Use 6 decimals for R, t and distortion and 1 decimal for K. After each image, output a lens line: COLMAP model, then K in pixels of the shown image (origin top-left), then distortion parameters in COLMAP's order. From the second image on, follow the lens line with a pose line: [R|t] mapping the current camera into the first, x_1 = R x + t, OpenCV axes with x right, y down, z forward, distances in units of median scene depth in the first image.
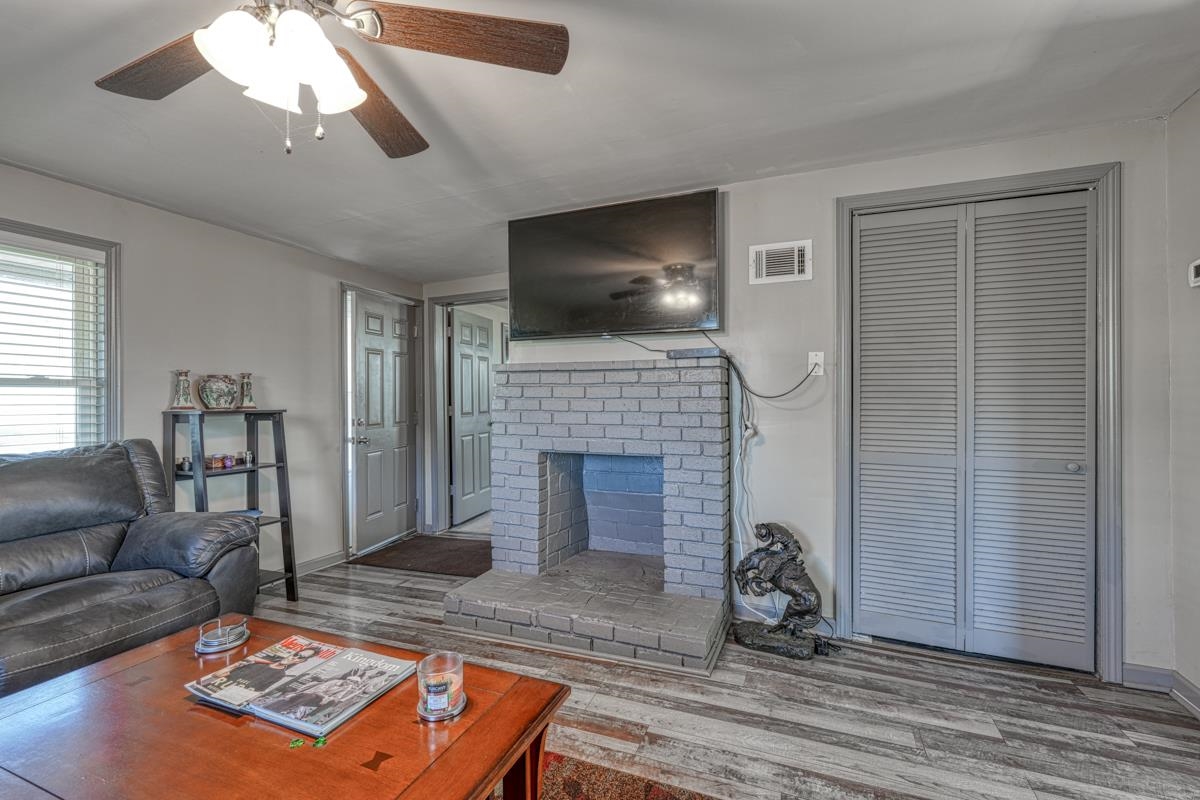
lens RADIAL K [[522.6, 0, 599.9], [0, 522.6, 393.0], [0, 0, 1]] dist [0.001746, 0.000045]
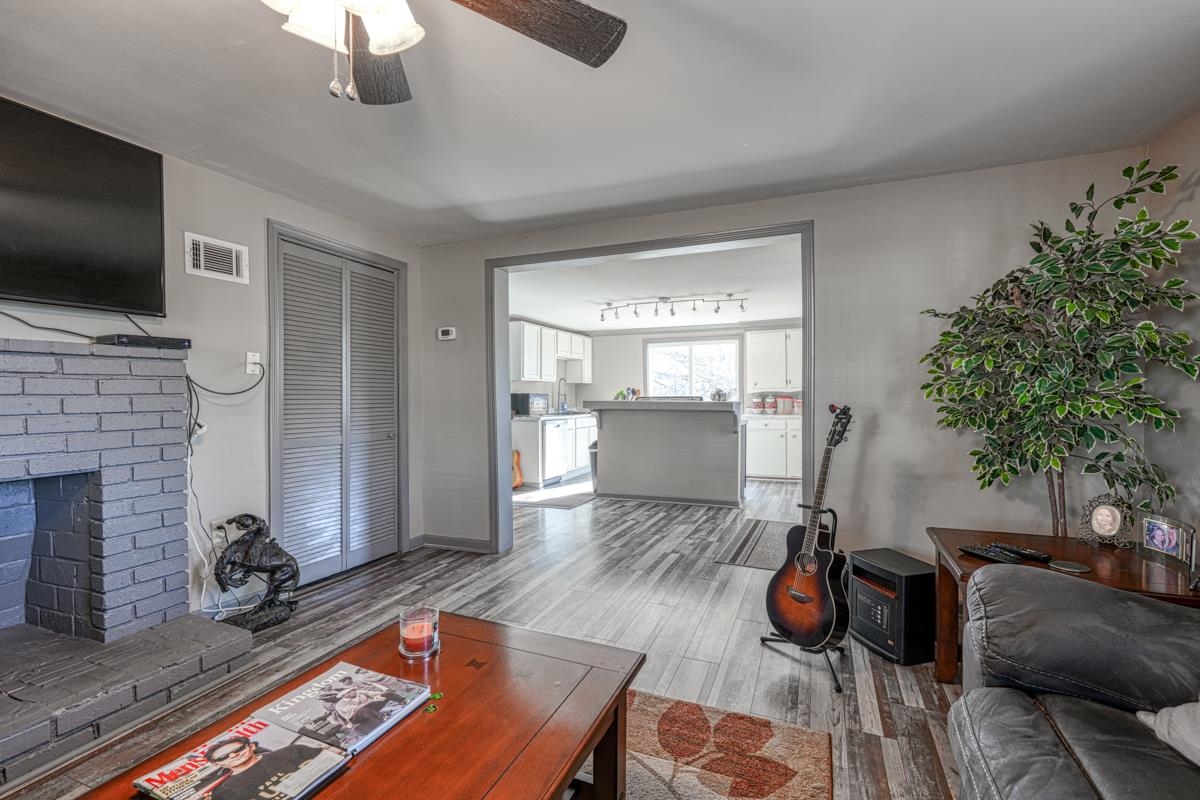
lens RADIAL K [[528.6, 0, 600.0], [0, 528.6, 400.0], [0, 0, 1]] dist [0.000821, 0.000206]
pose [[0.007722, -0.009643, 0.999924, -0.807805], [-0.000758, 0.999953, 0.009650, 0.011883], [-0.999970, -0.000833, 0.007714, 0.313773]]
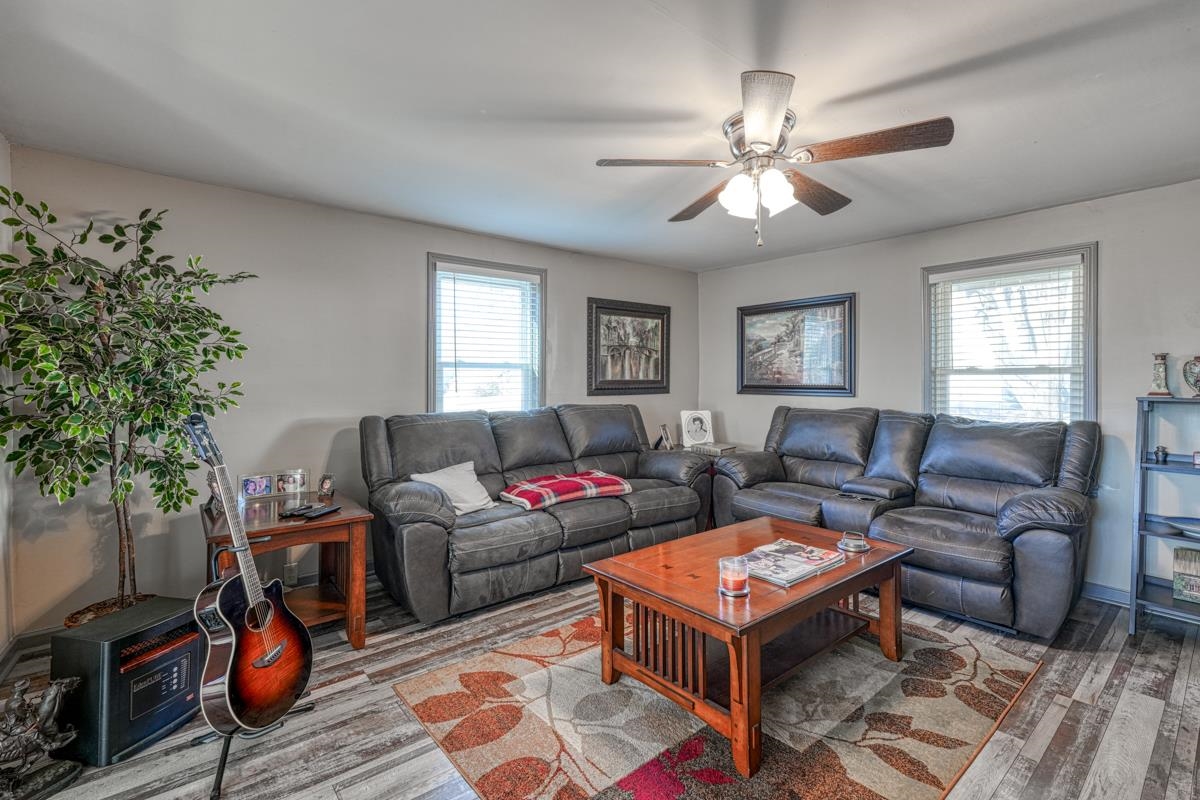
lens RADIAL K [[536.0, 0, 604.6], [0, 536.0, 379.0], [0, 0, 1]] dist [0.000715, 0.000010]
pose [[-0.464495, 0.004360, -0.885565, 0.680952], [0.010615, 0.999943, -0.000645, -0.011432], [0.885512, -0.009700, -0.464515, 0.755617]]
